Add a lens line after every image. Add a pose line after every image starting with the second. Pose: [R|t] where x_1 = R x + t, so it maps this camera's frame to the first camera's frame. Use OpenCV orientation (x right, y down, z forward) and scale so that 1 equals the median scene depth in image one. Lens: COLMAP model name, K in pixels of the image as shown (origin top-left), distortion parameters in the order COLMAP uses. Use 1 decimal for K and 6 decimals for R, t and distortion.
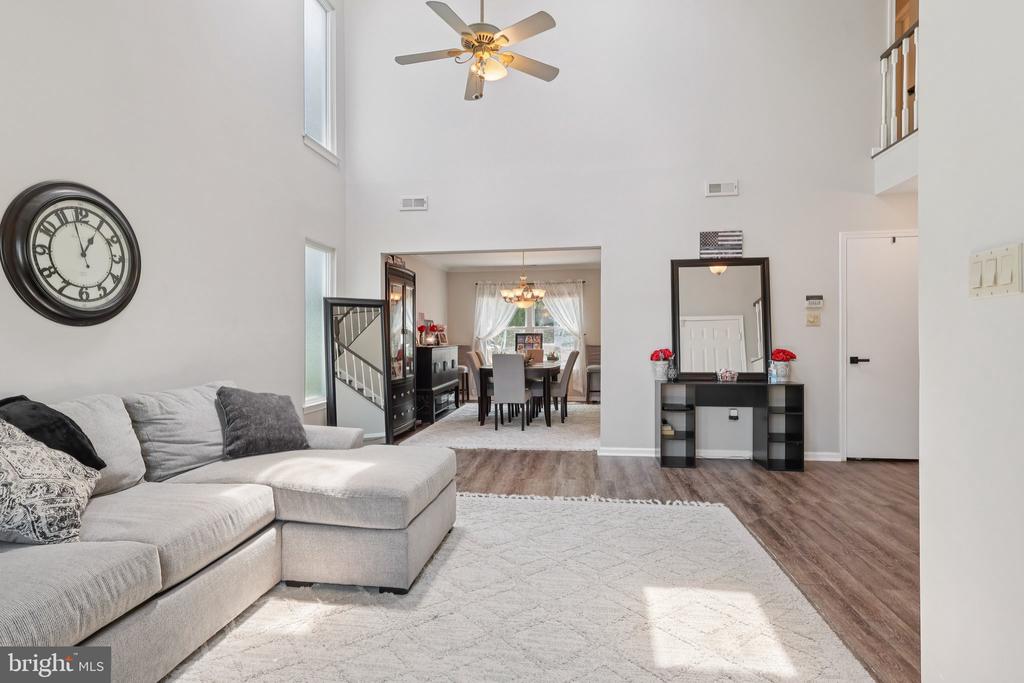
lens RADIAL K [[517.7, 0, 509.2], [0, 517.7, 338.7], [0, 0, 1]] dist [0.006241, -0.000397]
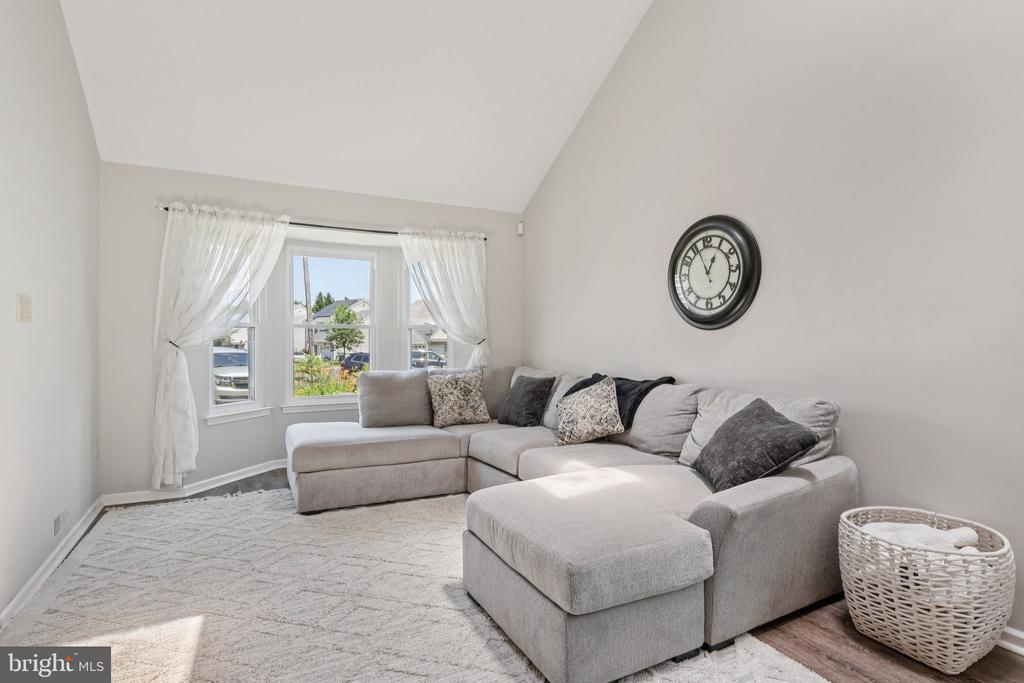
lens RADIAL K [[517.7, 0, 511.4], [0, 517.7, 344.2], [0, 0, 1]] dist [0.006241, -0.000397]
pose [[-0.808380, 0.007297, -0.588616, 0.300641], [-0.001946, 0.999885, 0.015067, -0.007628], [0.588658, 0.013325, -0.808273, 1.737559]]
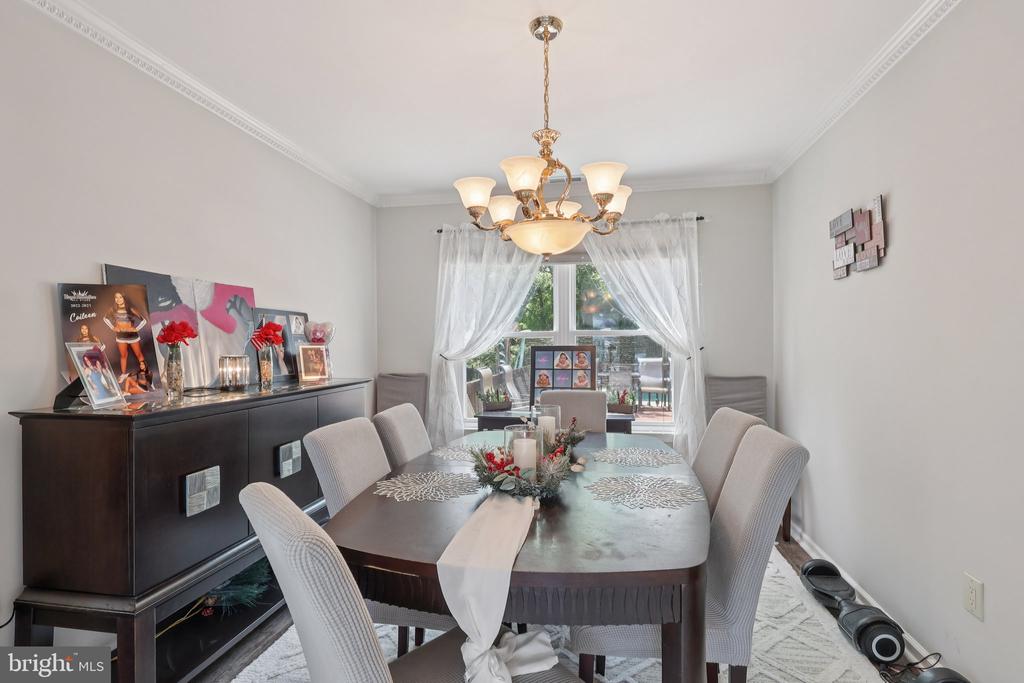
lens RADIAL K [[517.7, 0, 511.2], [0, 517.7, 345.8], [0, 0, 1]] dist [0.006241, -0.000397]
pose [[0.999547, 0.000335, -0.030085, 0.002709], [-0.000742, 0.999909, -0.013495, -0.001462], [0.030078, 0.013511, 0.999456, 0.178734]]
